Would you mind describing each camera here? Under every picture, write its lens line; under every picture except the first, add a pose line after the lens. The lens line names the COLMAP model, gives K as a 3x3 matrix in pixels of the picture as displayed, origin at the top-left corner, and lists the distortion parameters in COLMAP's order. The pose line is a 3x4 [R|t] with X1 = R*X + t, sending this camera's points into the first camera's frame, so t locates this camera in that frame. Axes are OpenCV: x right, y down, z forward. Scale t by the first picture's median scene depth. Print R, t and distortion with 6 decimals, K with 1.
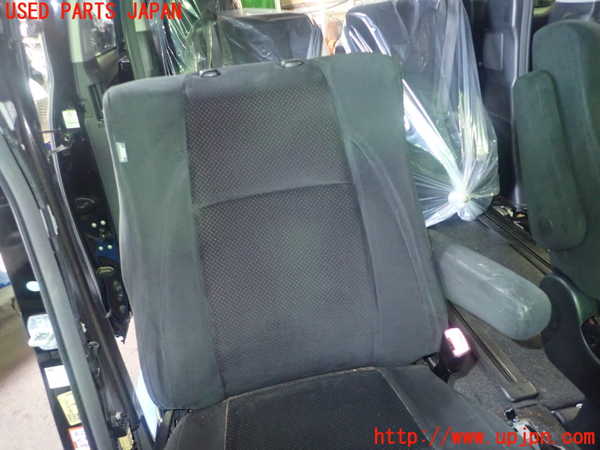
lens RADIAL K [[441.3, 0, 300.0], [0, 441.3, 225.0], [0, 0, 1]] dist [-0.008465, -0.002128]
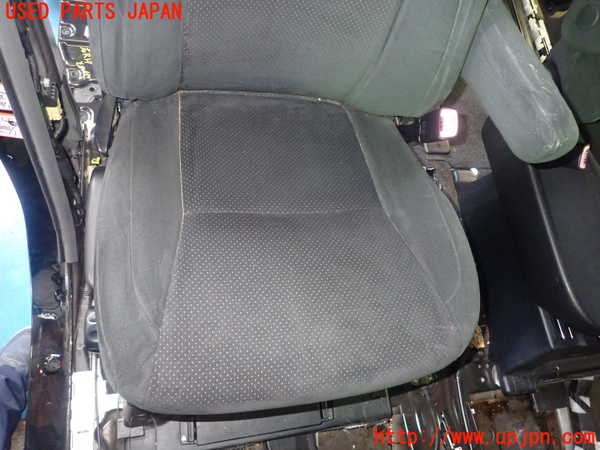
lens RADIAL K [[441.3, 0, 300.0], [0, 441.3, 225.0], [0, 0, 1]] dist [-0.008465, -0.002128]
pose [[0.924734, 0.187824, 0.331043, -0.198752], [-0.362593, 0.699187, 0.616169, -0.049291], [-0.115730, -0.689826, 0.714665, 0.186350]]
